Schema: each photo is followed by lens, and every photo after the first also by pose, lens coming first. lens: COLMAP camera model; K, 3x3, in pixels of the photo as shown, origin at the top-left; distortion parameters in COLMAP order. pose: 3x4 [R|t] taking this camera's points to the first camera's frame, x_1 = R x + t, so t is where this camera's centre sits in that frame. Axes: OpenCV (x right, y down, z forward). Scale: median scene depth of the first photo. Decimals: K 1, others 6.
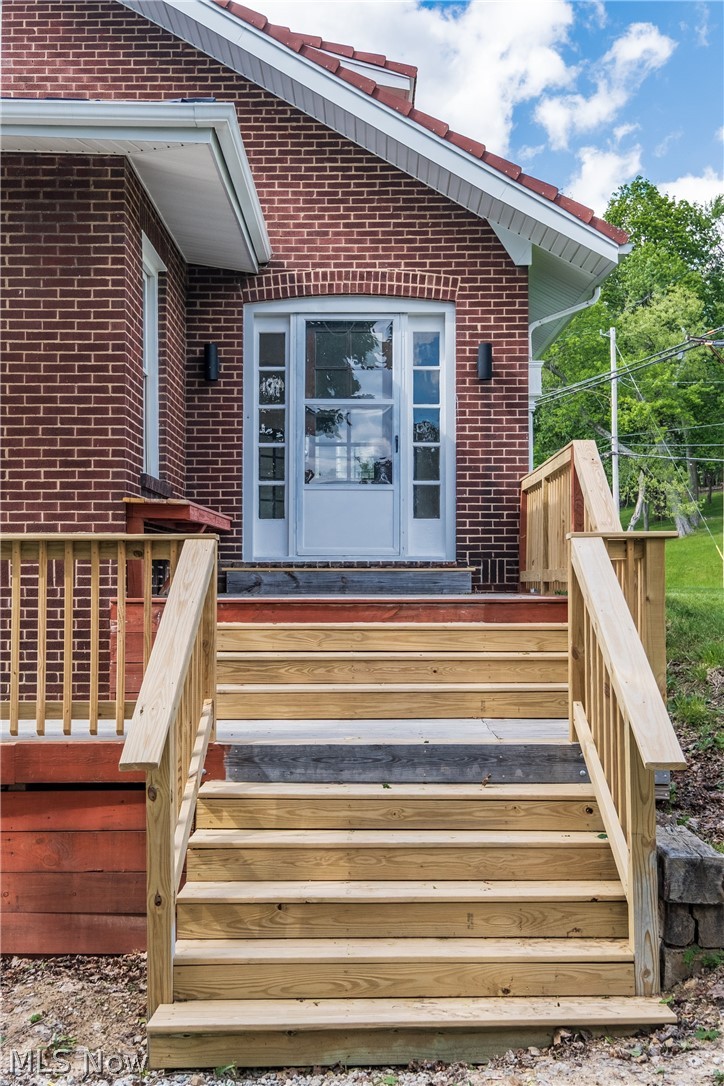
lens RADIAL K [[1163.6, 0, 364.3], [0, 1163.6, 544.1], [0, 0, 1]] dist [0.008325, 0.000000]
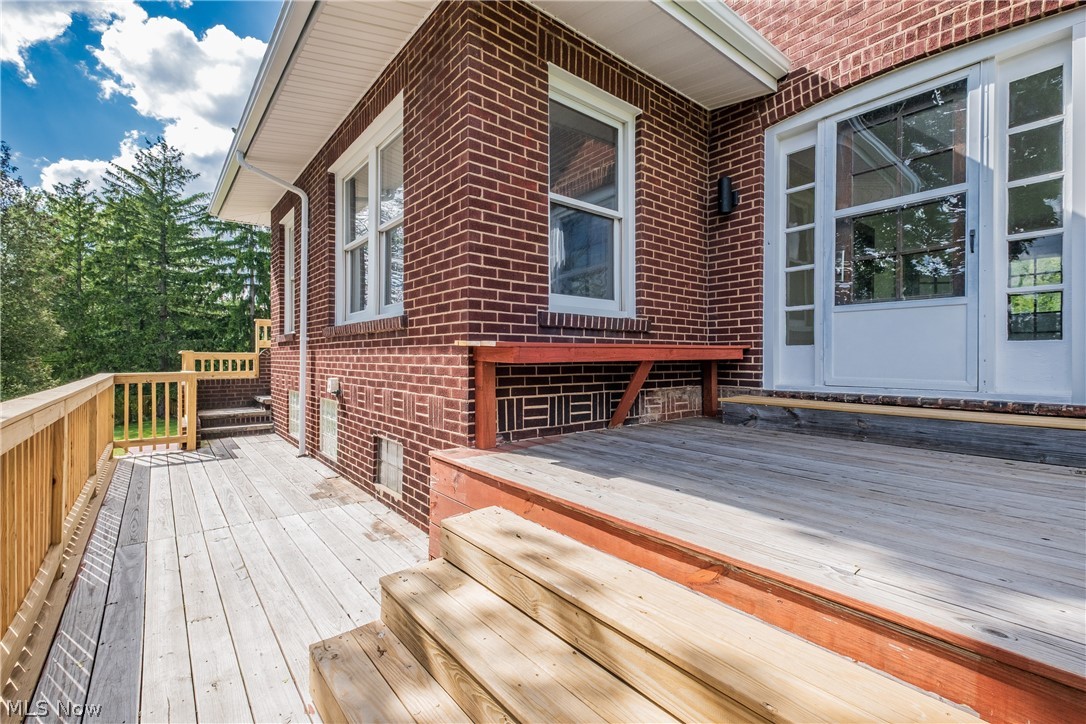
lens RADIAL K [[473.1, 0, 538.5], [0, 473.1, 357.7], [0, 0, 1]] dist [0.008665, -0.000406]
pose [[0.626063, 0.002514, -0.779769, 0.092512], [0.020762, 0.999587, 0.019892, -0.024009], [0.779496, -0.028643, 0.625752, 0.594409]]
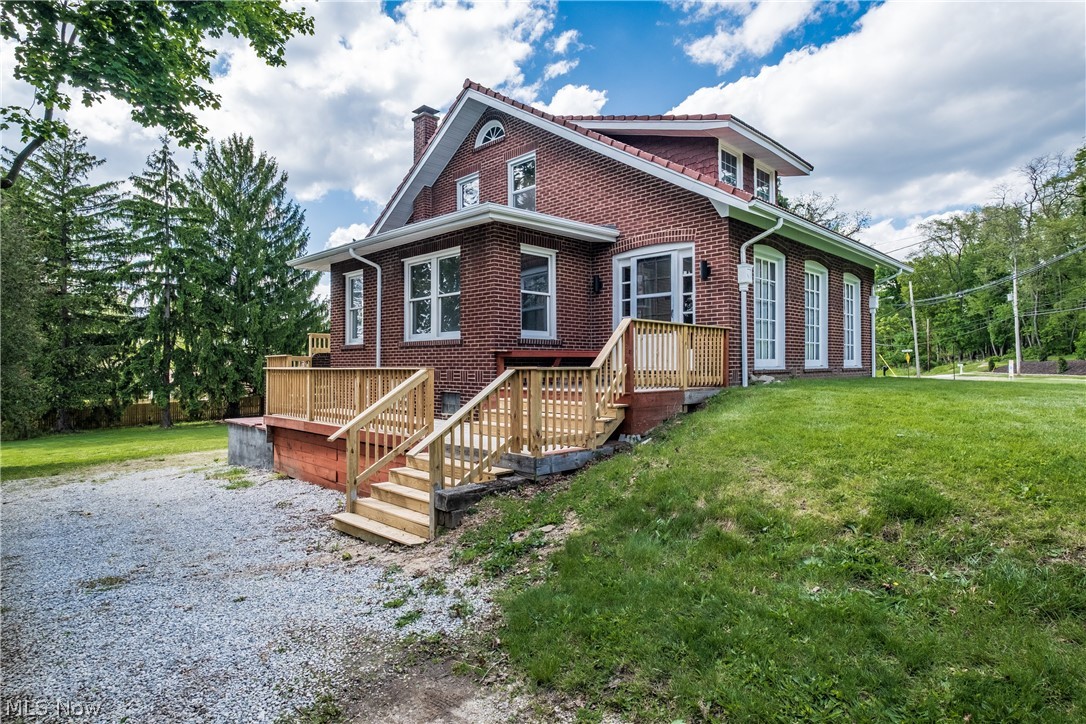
lens RADIAL K [[582.7, 0, 540.0], [0, 582.7, 362.4], [0, 0, 1]] dist [0.002999, 0.000075]
pose [[0.705633, -0.004228, -0.708565, 0.605264], [0.026265, 0.999451, 0.020193, -0.025664], [0.708091, -0.032859, 0.705356, 0.091839]]
